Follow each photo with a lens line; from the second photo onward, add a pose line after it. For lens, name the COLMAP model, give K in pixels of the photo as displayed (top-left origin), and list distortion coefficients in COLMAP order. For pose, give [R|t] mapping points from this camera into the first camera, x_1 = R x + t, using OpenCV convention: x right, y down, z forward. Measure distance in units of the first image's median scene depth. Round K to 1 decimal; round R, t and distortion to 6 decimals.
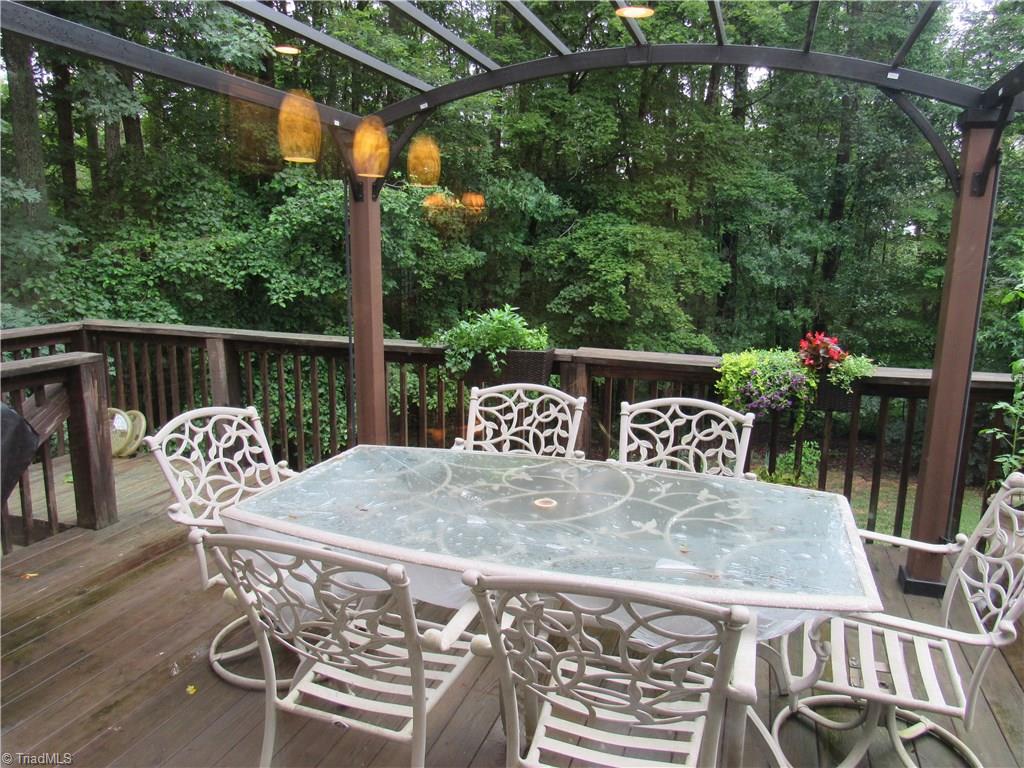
lens RADIAL K [[736.8, 0, 506.7], [0, 736.8, 386.3], [0, 0, 1]] dist [-0.024129, 0.002739]
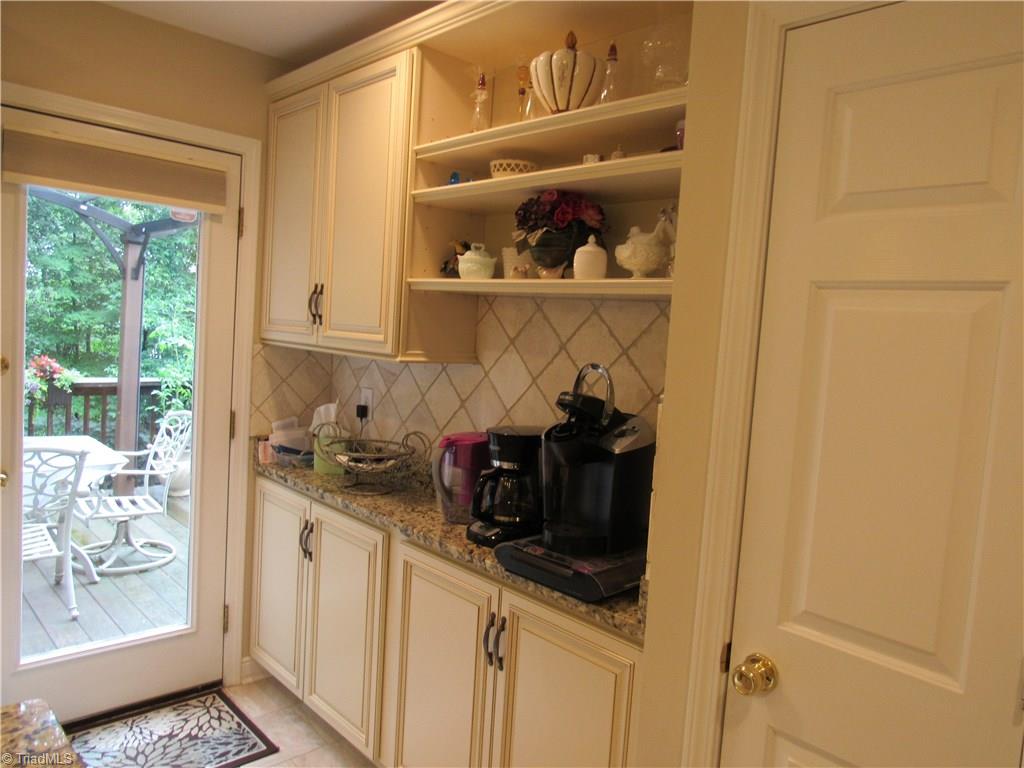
lens RADIAL K [[736.8, 0, 510.2], [0, 736.8, 381.7], [0, 0, 1]] dist [-0.024129, 0.002739]
pose [[0.471578, -0.041444, 0.880850, -0.175201], [0.099121, 0.995056, -0.006249, 0.032958], [-0.876236, 0.090258, 0.473354, -0.219882]]
